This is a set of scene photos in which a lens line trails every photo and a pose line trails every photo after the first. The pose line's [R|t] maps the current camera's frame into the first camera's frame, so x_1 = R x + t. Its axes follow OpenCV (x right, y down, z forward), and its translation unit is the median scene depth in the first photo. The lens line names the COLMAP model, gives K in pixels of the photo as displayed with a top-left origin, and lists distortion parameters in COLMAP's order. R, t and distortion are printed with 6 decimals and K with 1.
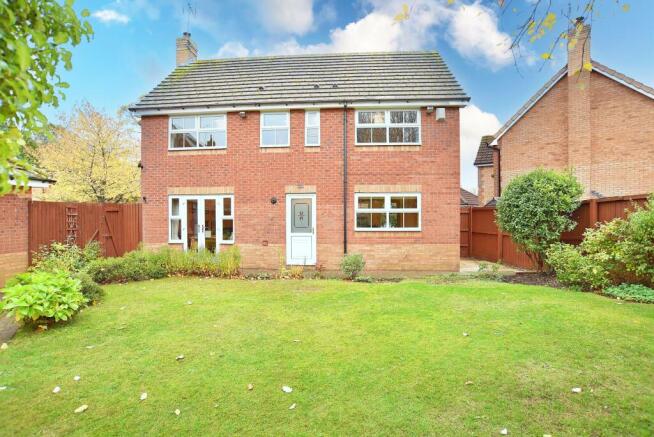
lens RADIAL K [[280.5, 0, 327.0], [0, 280.5, 218.5], [0, 0, 1]] dist [-0.047740, -0.000018]
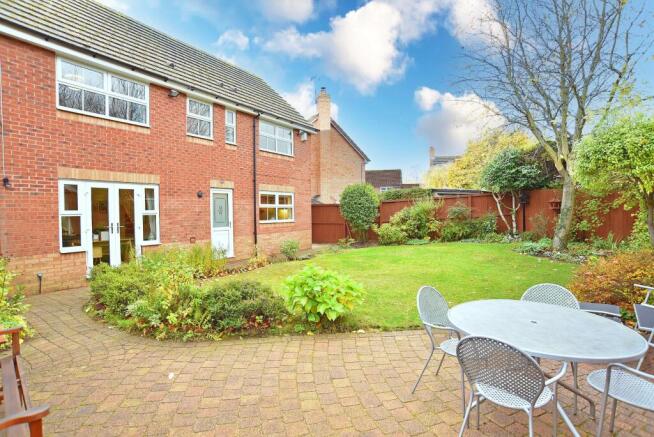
lens RADIAL K [[348.6, 0, 327.0], [0, 348.6, 218.5], [0, 0, 1]] dist [-0.004751, 0.000068]
pose [[0.473266, -0.023078, 0.880617, -1.024244], [0.015608, 0.999720, 0.017811, 0.003323], [-0.880781, 0.005315, 0.473494, 0.063760]]
